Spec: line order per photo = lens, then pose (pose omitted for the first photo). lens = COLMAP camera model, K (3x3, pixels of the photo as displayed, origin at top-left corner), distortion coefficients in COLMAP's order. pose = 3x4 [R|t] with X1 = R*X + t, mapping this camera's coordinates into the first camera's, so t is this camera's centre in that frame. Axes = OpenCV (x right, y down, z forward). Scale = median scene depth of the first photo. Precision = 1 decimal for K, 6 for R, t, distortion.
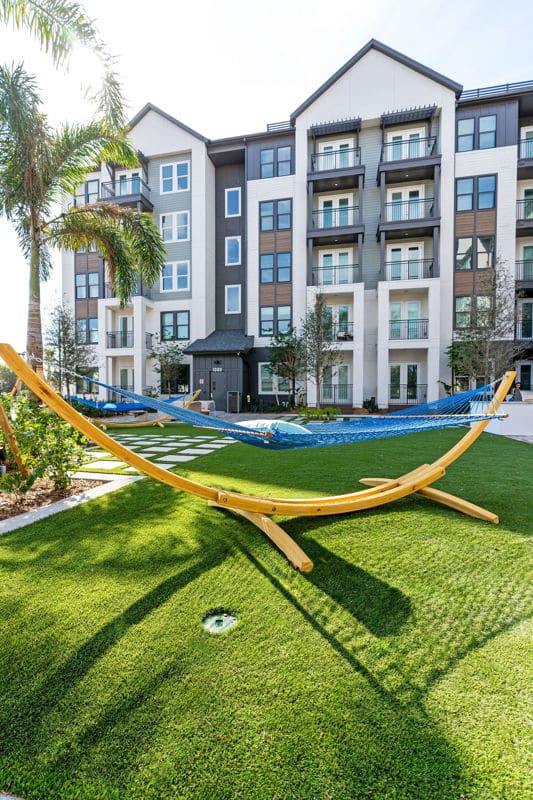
lens RADIAL K [[363.0, 0, 266.5], [0, 363.0, 400.0], [0, 0, 1]] dist [-0.000033, 0.000035]
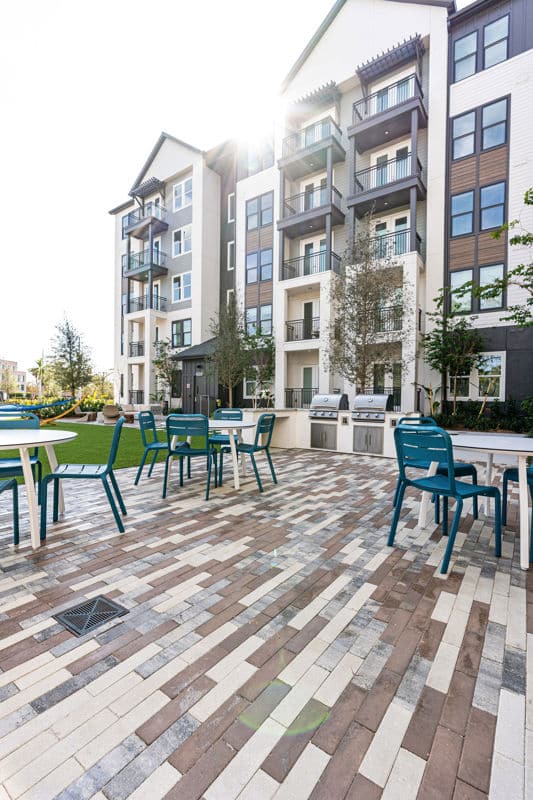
lens RADIAL K [[363.0, 0, 266.5], [0, 363.0, 400.0], [0, 0, 1]] dist [-0.000033, 0.000035]
pose [[0.916103, 0.007648, -0.400871, 0.430003], [-0.011265, 0.999914, -0.006667, -0.005666], [0.400785, 0.010623, 0.916110, 0.134581]]
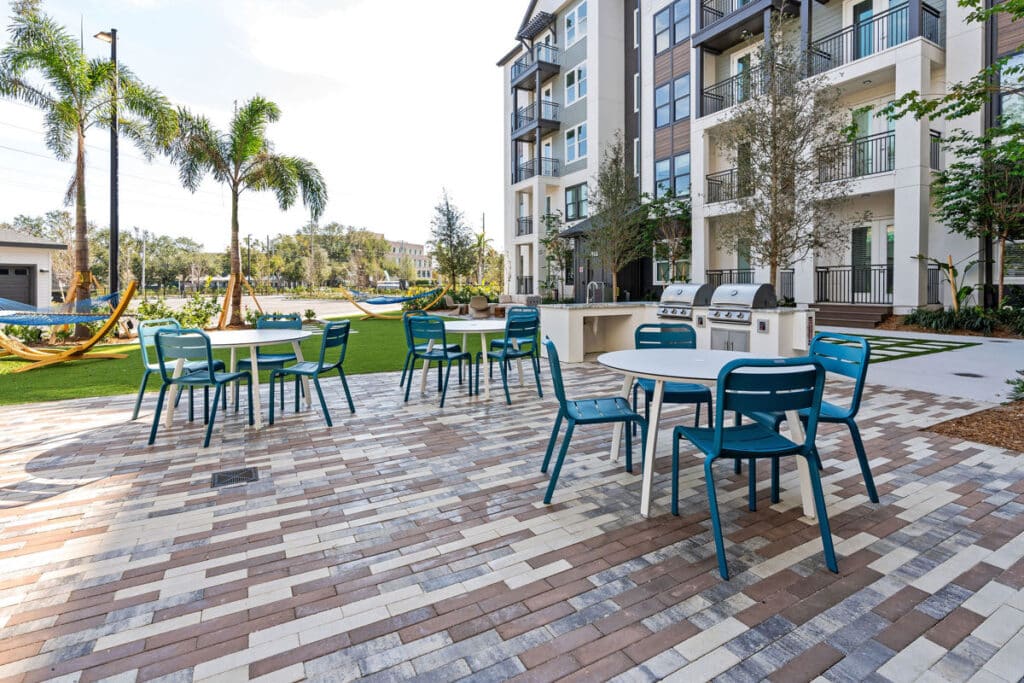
lens RADIAL K [[488.8, 0, 514.1], [0, 488.8, 284.0], [0, 0, 1]] dist [-0.001403, -0.000062]
pose [[0.662692, -0.006120, -0.748867, 0.521423], [0.003743, 0.999981, -0.004860, -0.013253], [0.748883, 0.000417, 0.662702, 0.159408]]
